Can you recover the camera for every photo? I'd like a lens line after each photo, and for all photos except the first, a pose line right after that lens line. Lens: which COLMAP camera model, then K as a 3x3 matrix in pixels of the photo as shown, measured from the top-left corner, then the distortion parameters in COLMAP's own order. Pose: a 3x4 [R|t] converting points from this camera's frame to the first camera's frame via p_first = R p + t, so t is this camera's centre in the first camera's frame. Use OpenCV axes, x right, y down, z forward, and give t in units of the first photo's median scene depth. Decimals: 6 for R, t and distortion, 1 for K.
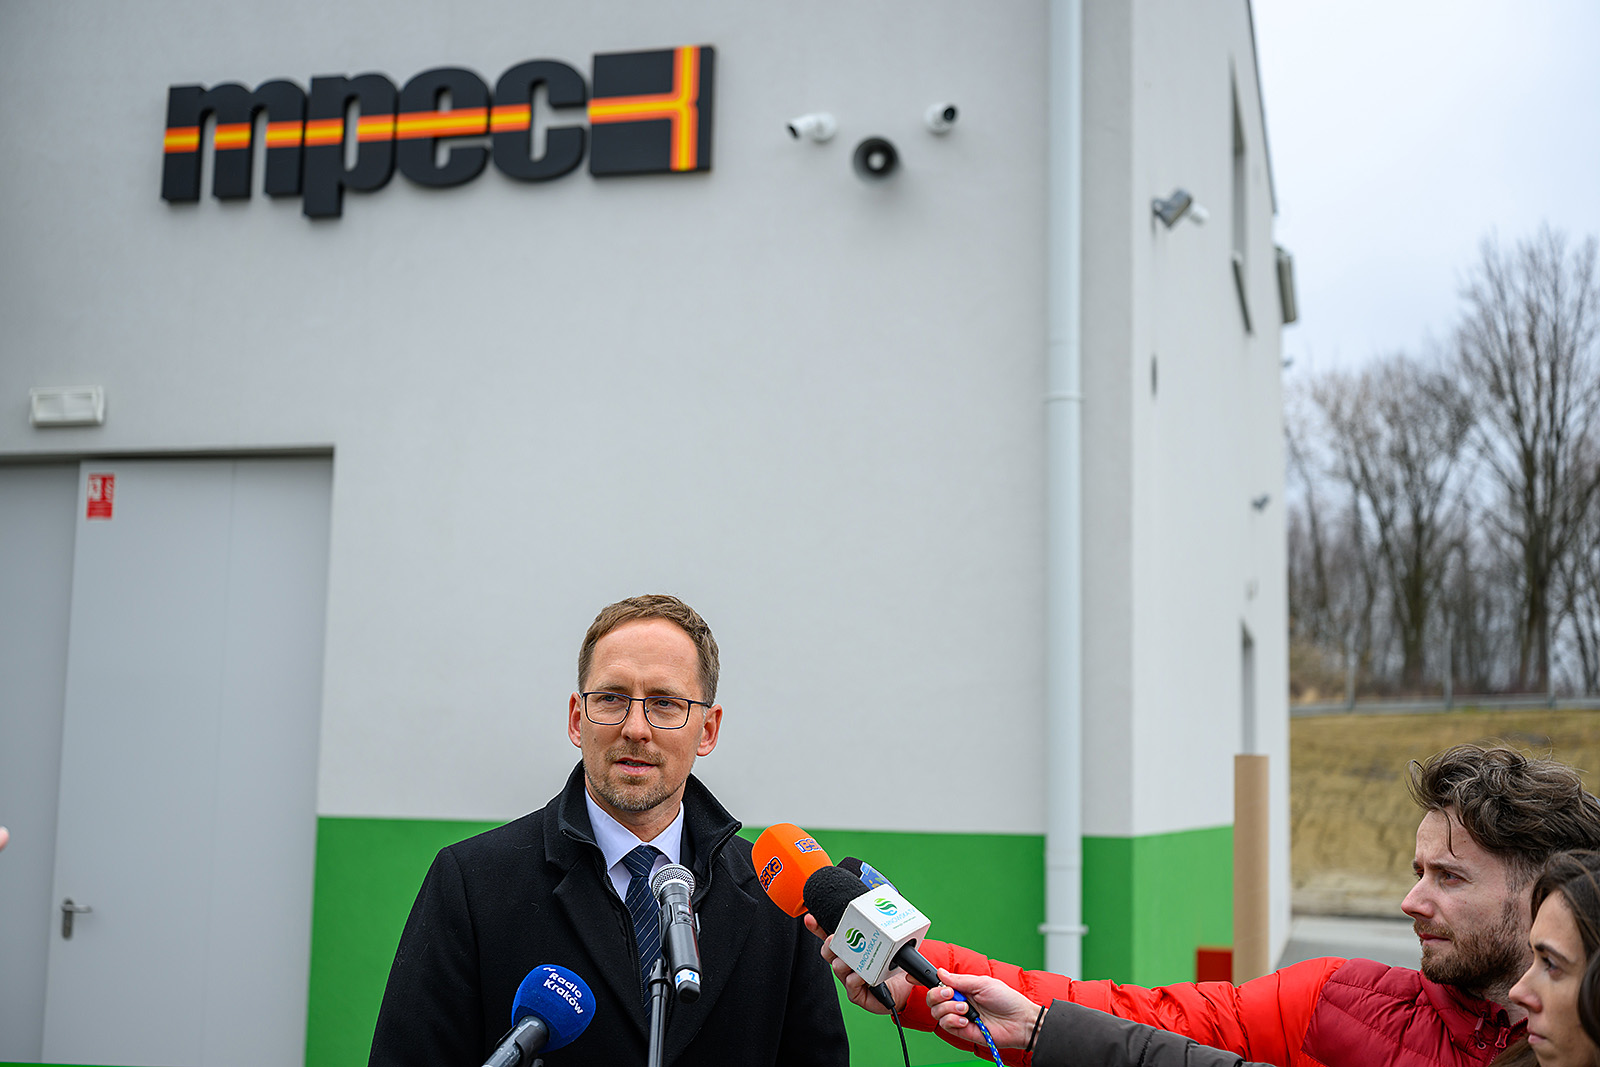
lens RADIAL K [[2063.2, 0, 800.0], [0, 2063.2, 533.5], [0, 0, 1]] dist [0.026314, -0.024141]
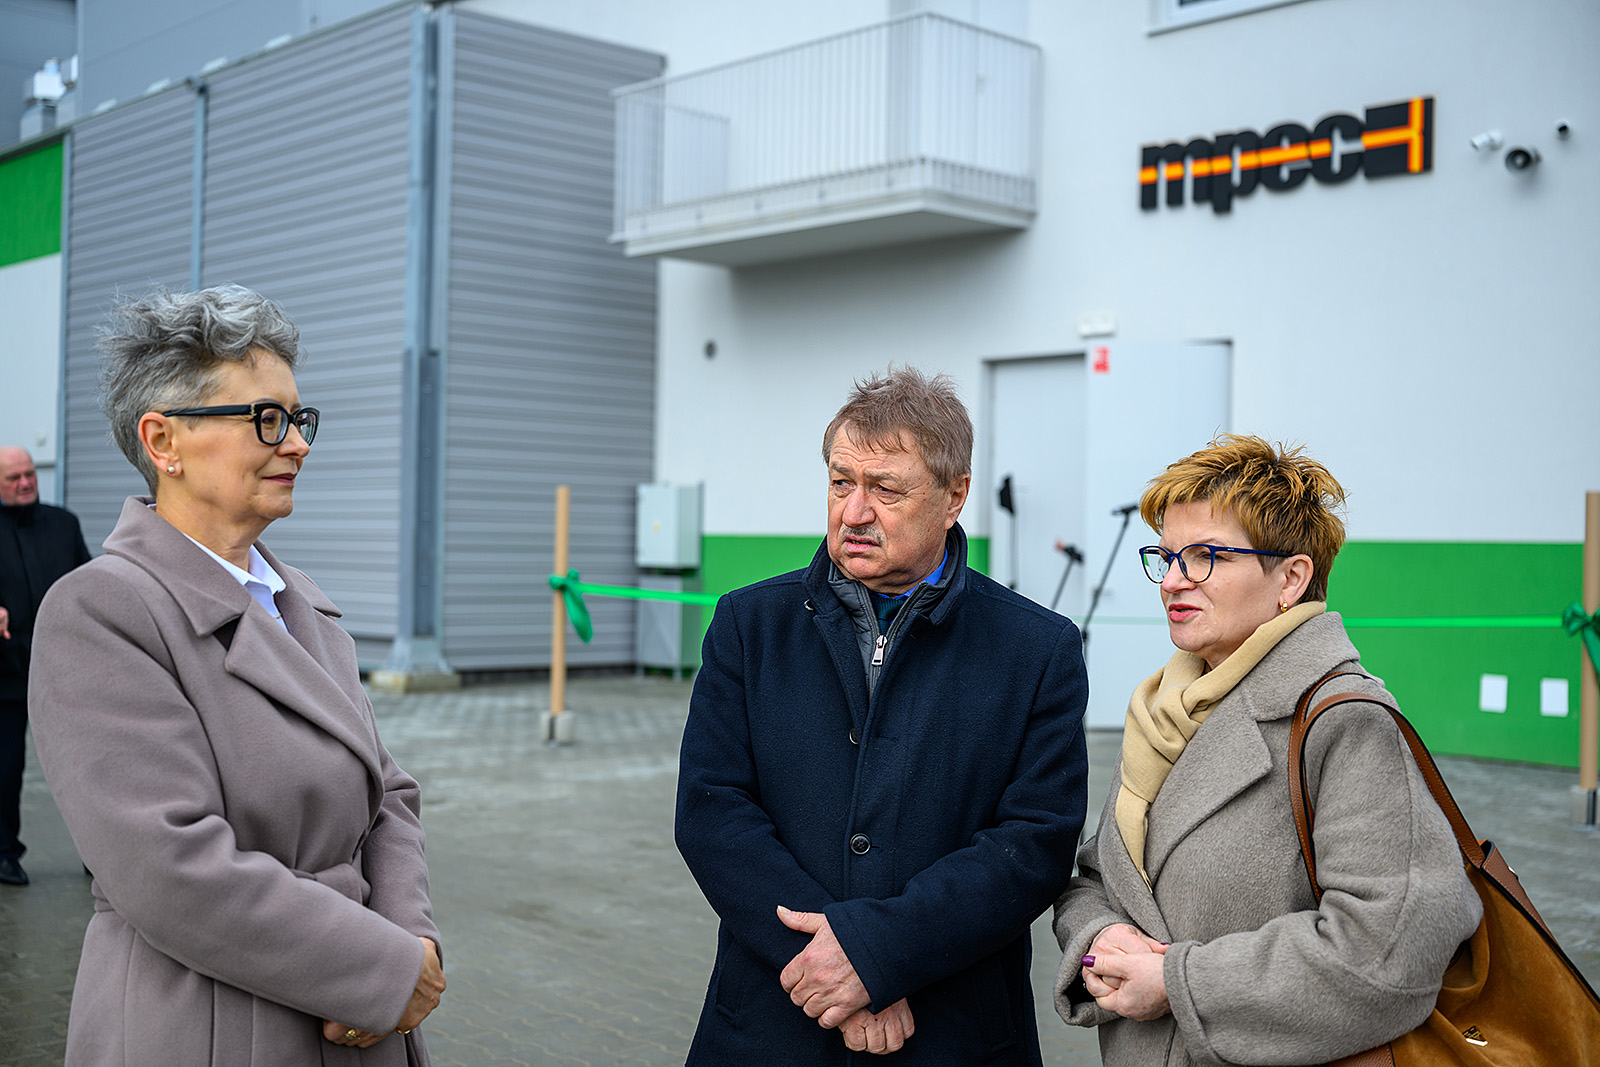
lens RADIAL K [[1908.6, 0, 800.0], [0, 1908.6, 533.5], [0, 0, 1]] dist [0.017559, 0.040617]
pose [[0.865531, -0.015764, -0.500607, 0.292466], [0.071247, 0.993215, 0.091908, -0.053914], [0.495762, -0.115216, 0.860782, -0.683557]]
